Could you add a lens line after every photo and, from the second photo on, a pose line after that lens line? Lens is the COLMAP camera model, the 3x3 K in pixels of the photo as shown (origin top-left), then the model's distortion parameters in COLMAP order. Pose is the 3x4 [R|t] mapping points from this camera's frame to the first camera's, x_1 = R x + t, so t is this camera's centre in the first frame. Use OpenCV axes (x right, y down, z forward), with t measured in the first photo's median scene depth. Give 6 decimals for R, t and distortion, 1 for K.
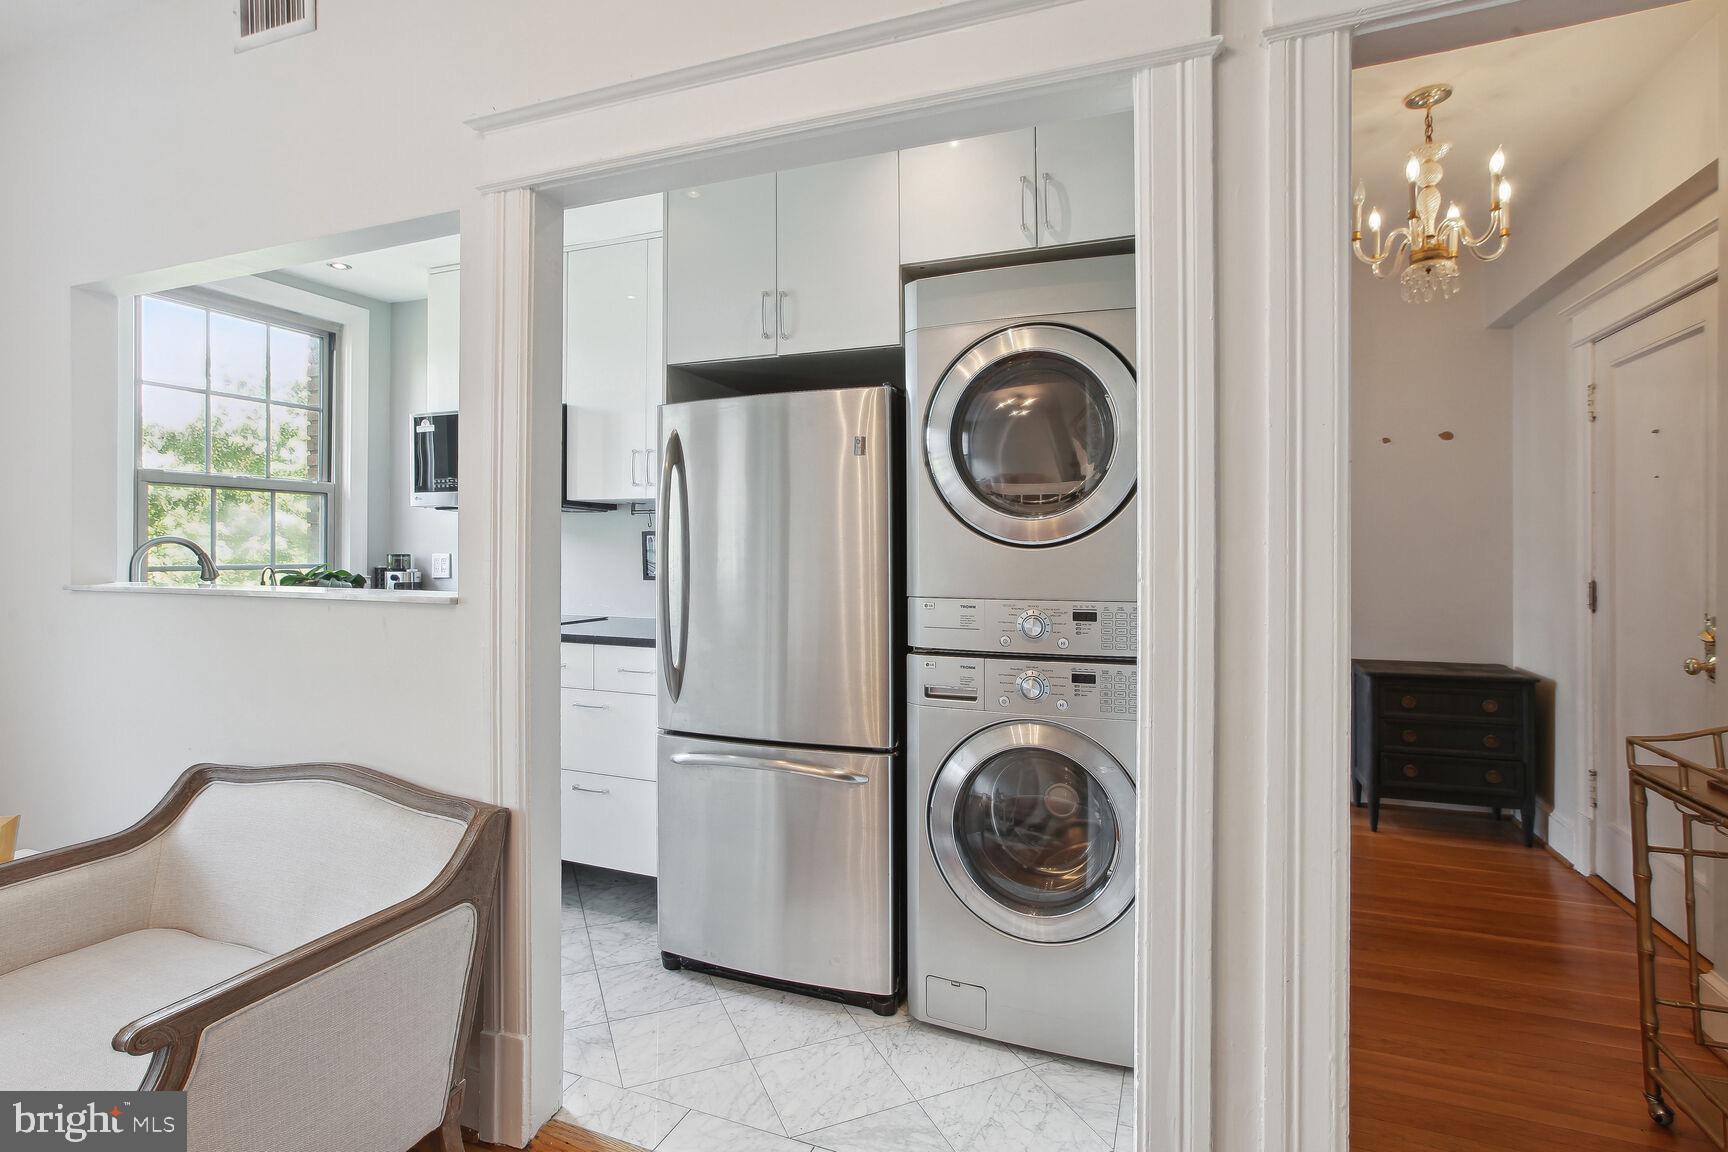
lens RADIAL K [[829.9, 0, 864.0], [0, 829.9, 576.0], [0, 0, 1]] dist [-0.004422, -0.000357]
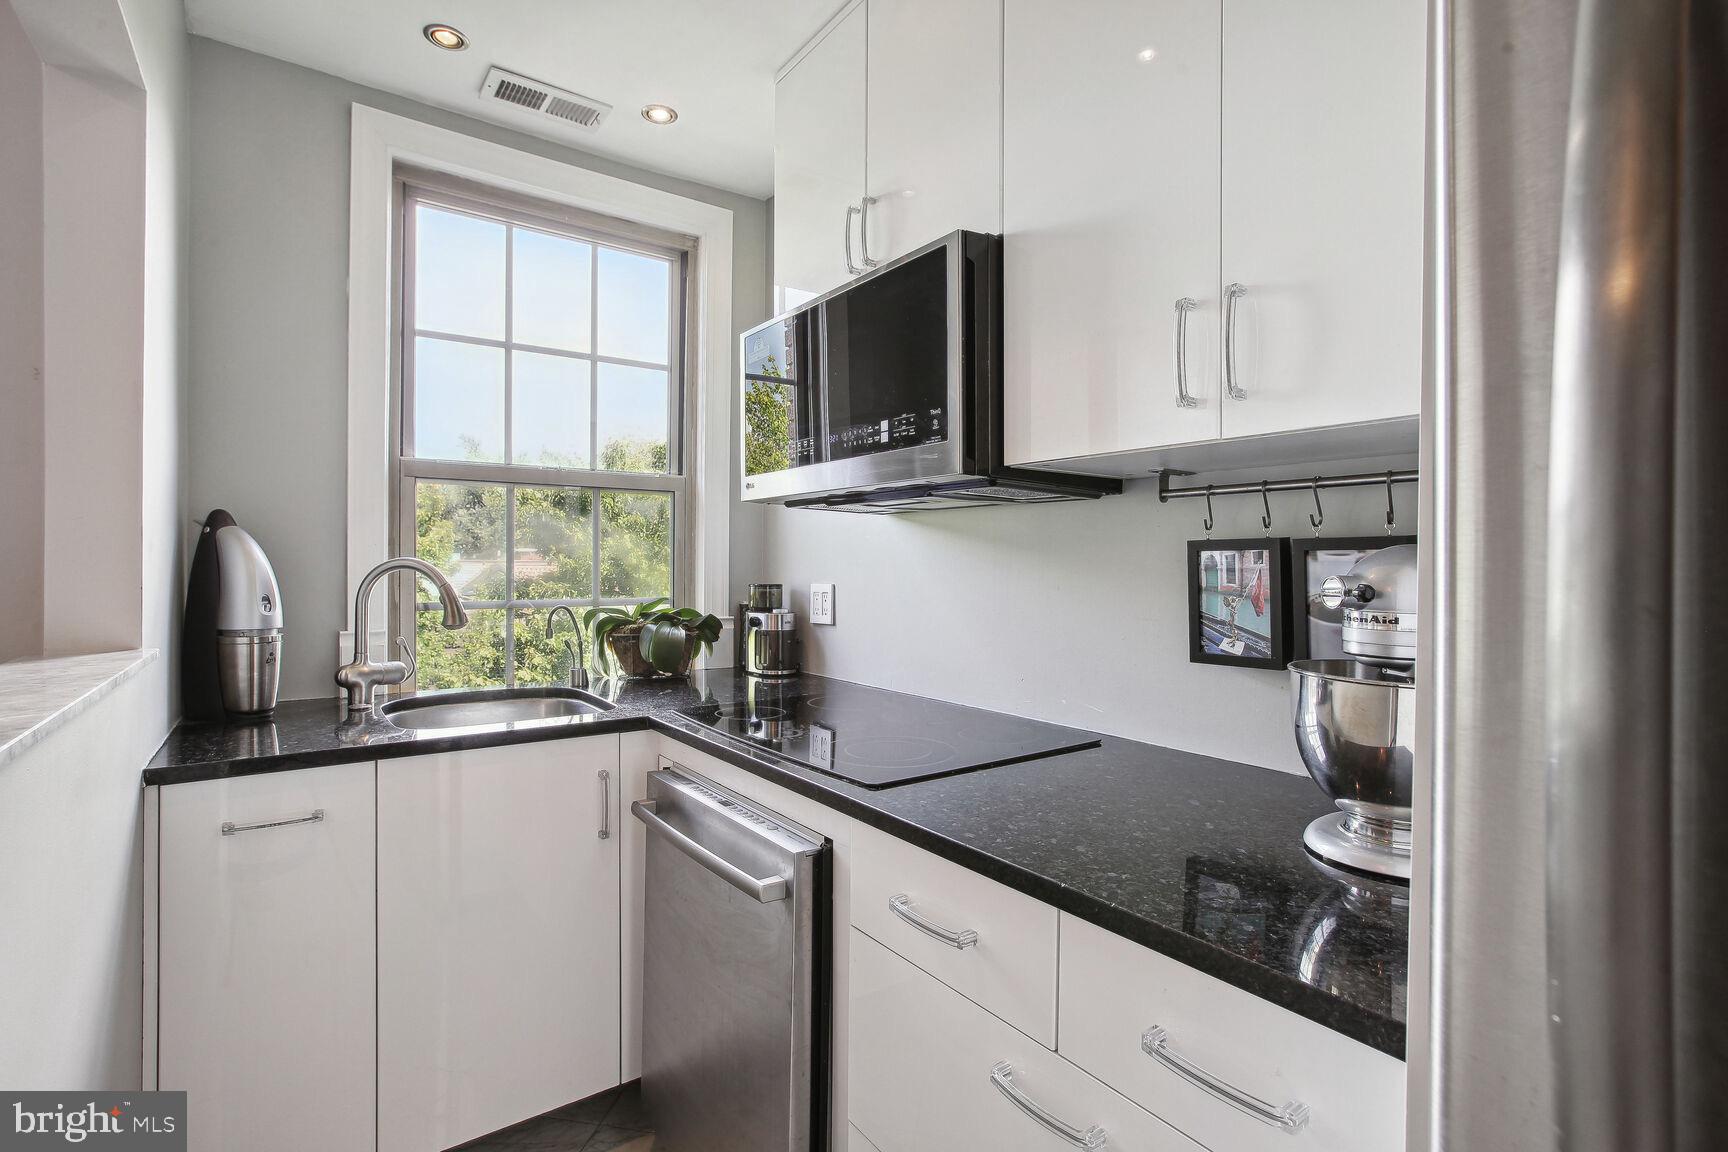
lens RADIAL K [[804.1, 0, 843.1], [0, 804.1, 539.3], [0, 0, 1]] dist [-0.002949, 0.001104]
pose [[0.820497, -0.016965, -0.571399, -0.184314], [-0.018680, 0.998230, -0.056461, -0.029921], [0.571346, 0.057000, 0.818728, 0.594078]]
